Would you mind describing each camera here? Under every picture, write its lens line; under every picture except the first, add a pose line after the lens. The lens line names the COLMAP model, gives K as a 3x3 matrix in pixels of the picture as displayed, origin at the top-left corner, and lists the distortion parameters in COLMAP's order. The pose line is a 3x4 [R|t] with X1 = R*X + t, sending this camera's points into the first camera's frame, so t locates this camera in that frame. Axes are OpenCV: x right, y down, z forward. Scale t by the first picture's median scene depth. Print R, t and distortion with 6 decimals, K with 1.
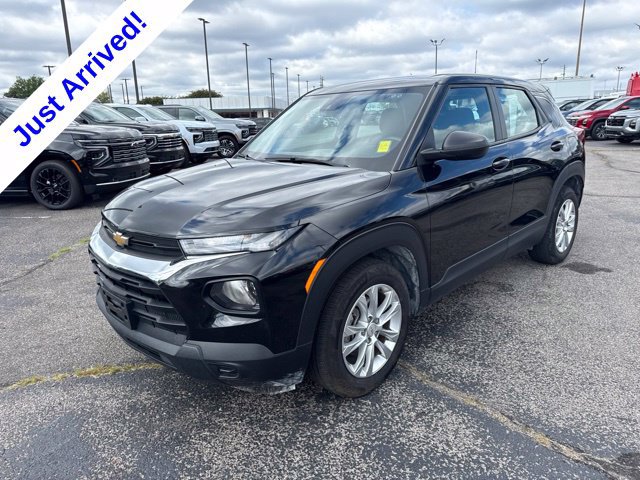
lens RADIAL K [[455.0, 0, 315.9], [0, 455.0, 236.2], [0, 0, 1]] dist [0.033648, -0.041513]
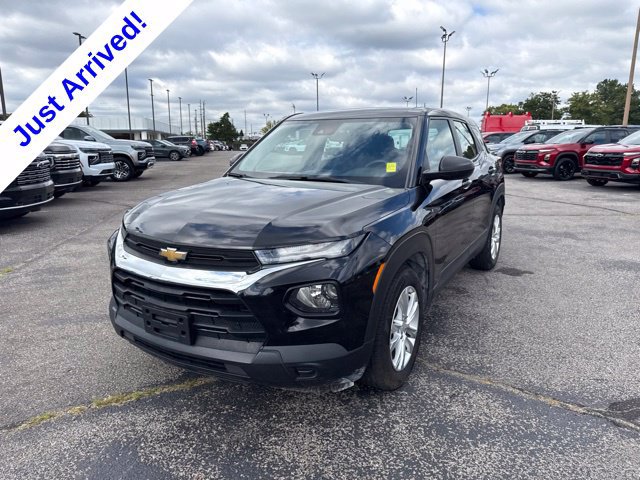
lens RADIAL K [[455.0, 0, 324.8], [0, 455.0, 236.8], [0, 0, 1]] dist [0.033648, -0.041513]
pose [[0.962427, -0.026339, 0.270259, -0.322530], [0.040796, 0.998013, -0.048018, 0.025099], [-0.268457, 0.057239, 0.961590, -0.039577]]
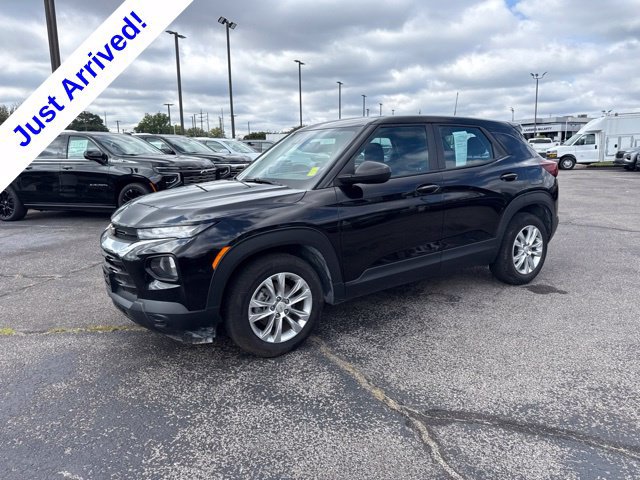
lens RADIAL K [[455.0, 0, 322.8], [0, 455.0, 237.2], [0, 0, 1]] dist [0.033648, -0.041513]
pose [[0.980291, 0.045622, -0.192218, 0.433122], [-0.058412, 0.996402, -0.061402, 0.068660], [0.188725, 0.071420, 0.979429, -0.249653]]
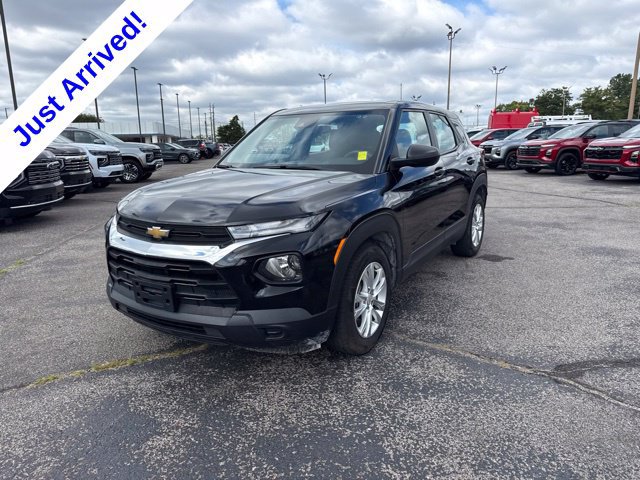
lens RADIAL K [[455.0, 0, 324.3], [0, 455.0, 241.8], [0, 0, 1]] dist [0.033648, -0.041513]
pose [[0.968647, -0.039810, 0.245231, -0.262793], [0.051496, 0.997814, -0.041427, 0.082935], [-0.243045, 0.052757, 0.968579, -0.161118]]
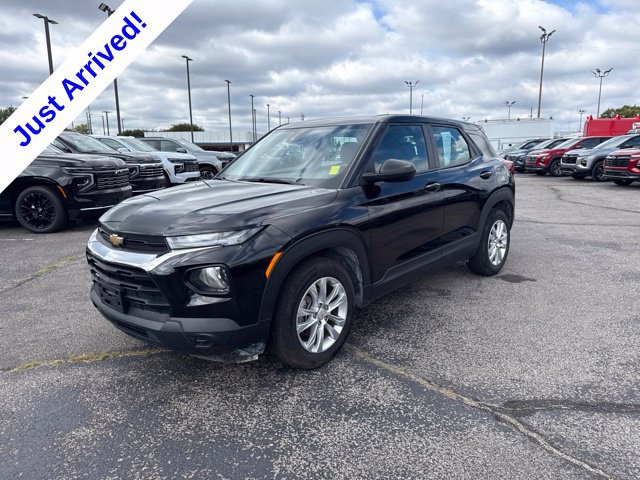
lens RADIAL K [[455.0, 0, 323.8], [0, 455.0, 236.5], [0, 0, 1]] dist [0.033648, -0.041513]
pose [[0.998224, 0.004784, 0.059375, 0.048034], [-0.000455, 0.997353, -0.072715, 0.074747], [-0.059566, 0.072559, 0.995584, -0.220209]]
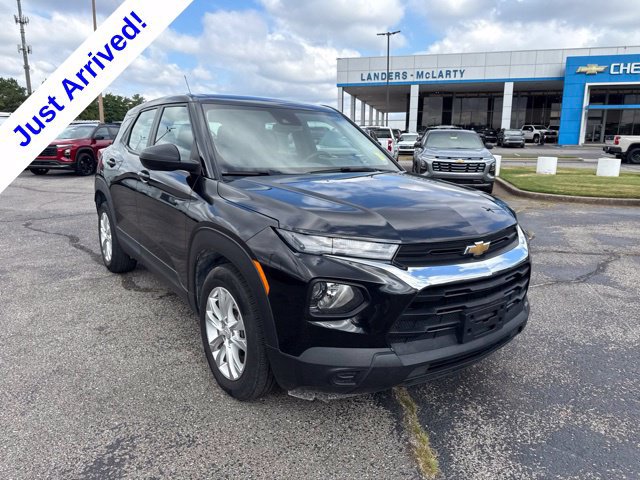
lens RADIAL K [[455.0, 0, 319.3], [0, 455.0, 226.9], [0, 0, 1]] dist [0.033648, -0.041513]
pose [[0.134944, -0.152276, 0.979082, -1.210223], [0.234713, 0.964910, 0.117722, -0.197591], [-0.962652, 0.213918, 0.165950, 0.990083]]
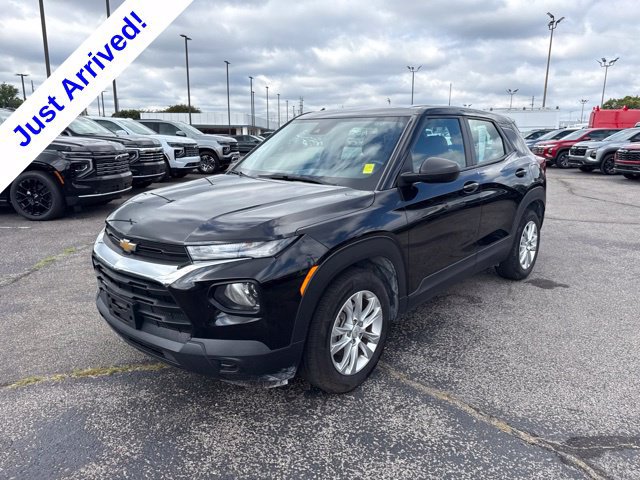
lens RADIAL K [[455.0, 0, 323.5], [0, 455.0, 240.5], [0, 0, 1]] dist [0.033648, -0.041513]
pose [[0.997408, 0.021015, 0.068821, -0.033988], [-0.018834, 0.999304, -0.032198, 0.017796], [-0.069450, 0.030818, 0.997109, -0.096542]]
